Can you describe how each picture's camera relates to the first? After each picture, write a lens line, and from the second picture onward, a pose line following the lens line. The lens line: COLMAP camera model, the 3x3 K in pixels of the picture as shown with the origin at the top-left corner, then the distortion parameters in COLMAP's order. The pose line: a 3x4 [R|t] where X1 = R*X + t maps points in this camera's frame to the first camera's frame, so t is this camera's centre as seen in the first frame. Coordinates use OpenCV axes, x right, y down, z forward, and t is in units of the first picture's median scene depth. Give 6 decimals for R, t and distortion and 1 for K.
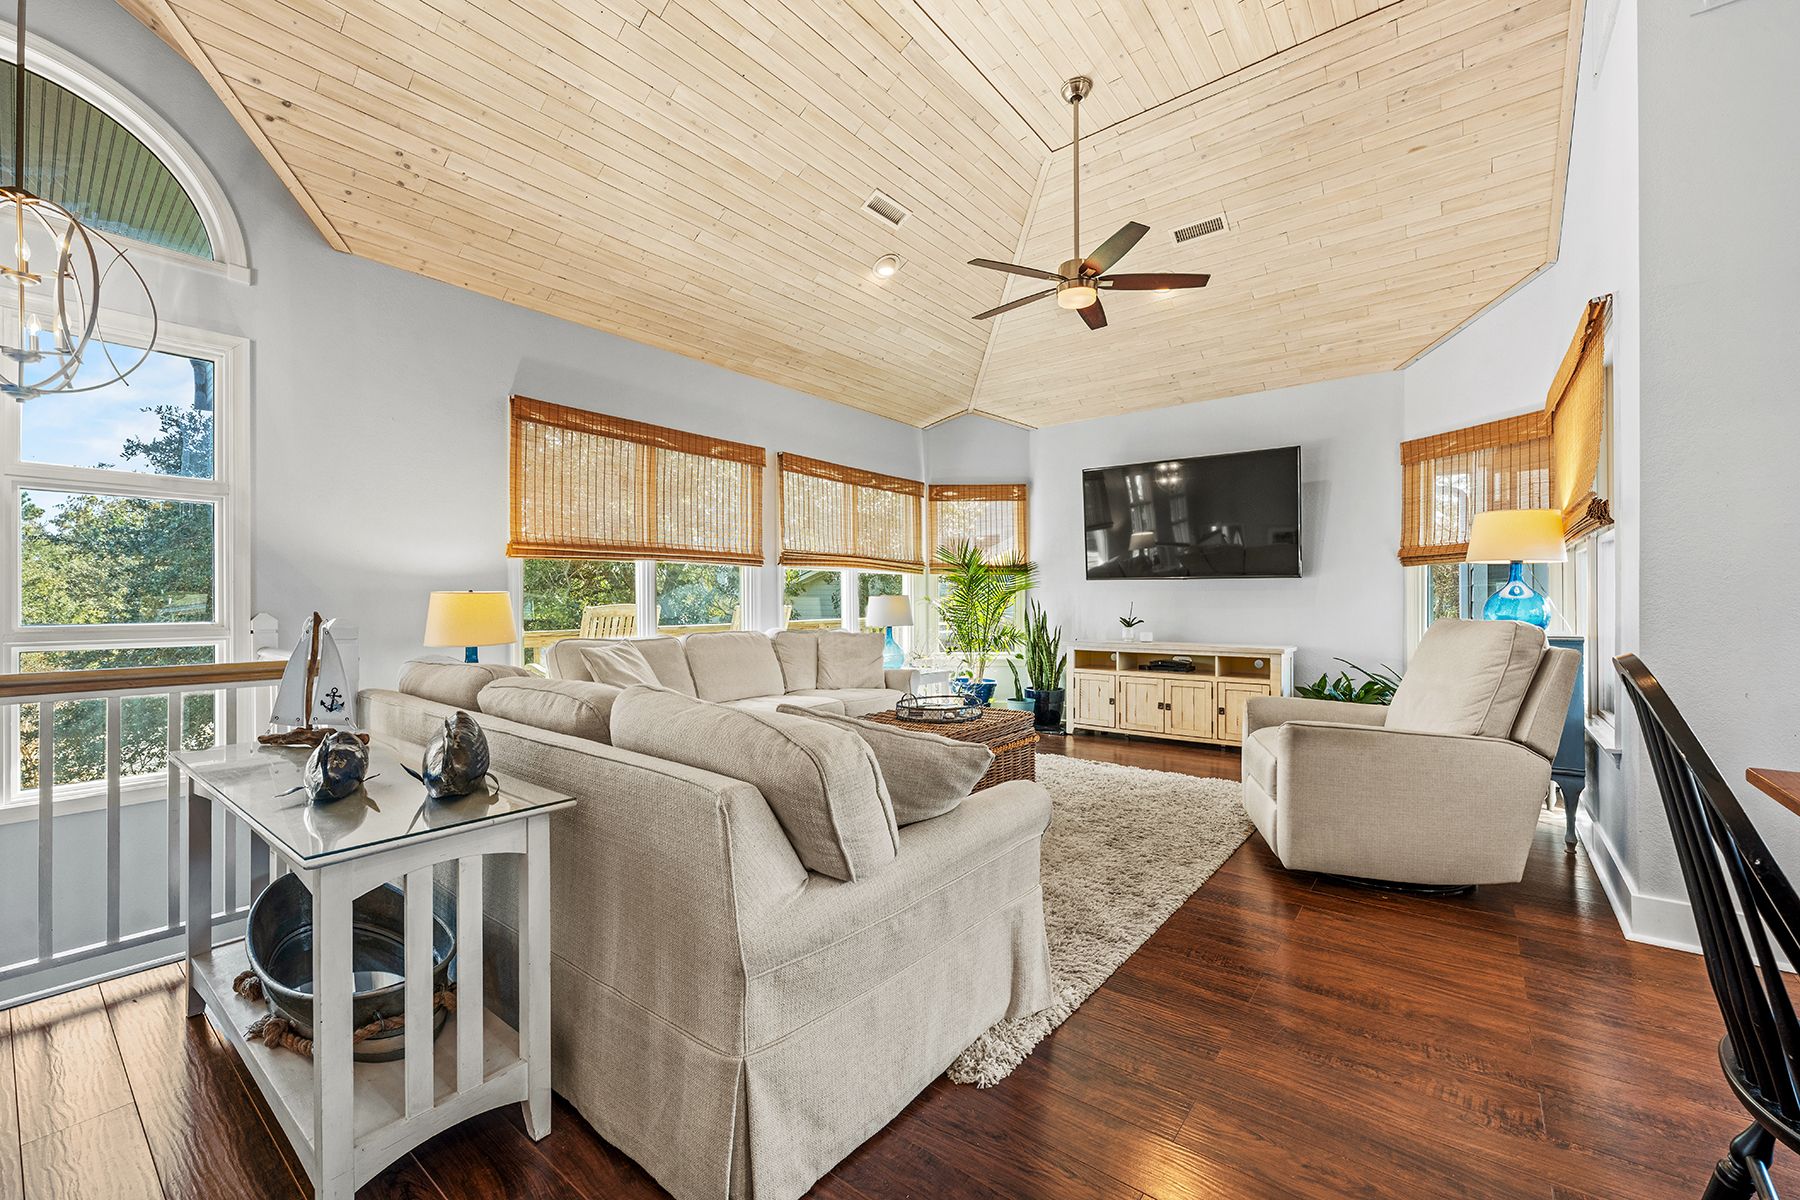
lens RADIAL K [[731.7, 0, 894.3], [0, 731.7, 605.5], [0, 0, 1]] dist [-0.000997, -0.000369]
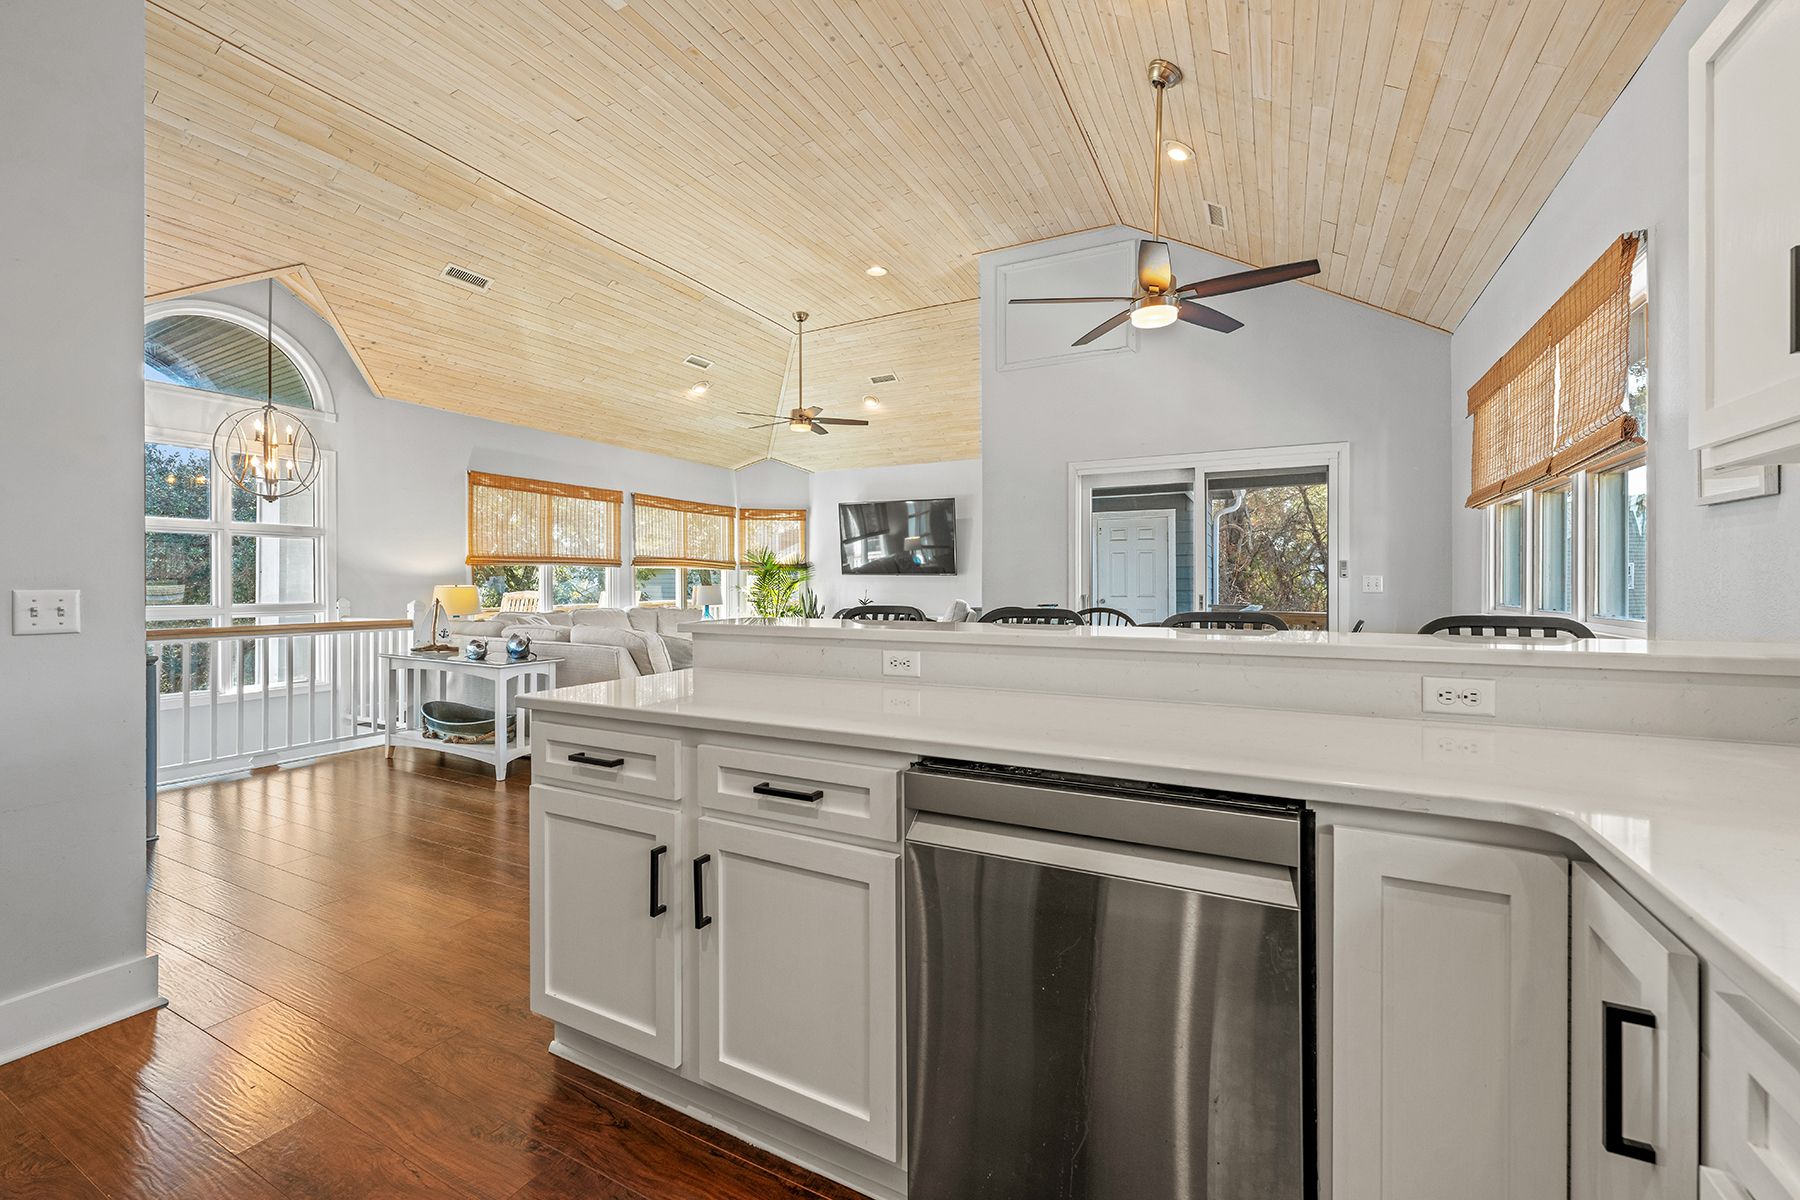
lens RADIAL K [[731.7, 0, 899.9], [0, 731.7, 584.1], [0, 0, 1]] dist [-0.000997, -0.000369]
pose [[0.980796, 0.001984, 0.195027, 0.100426], [-0.001181, 0.999990, -0.004233, -0.010717], [-0.195034, 0.003921, 0.980789, -0.652877]]
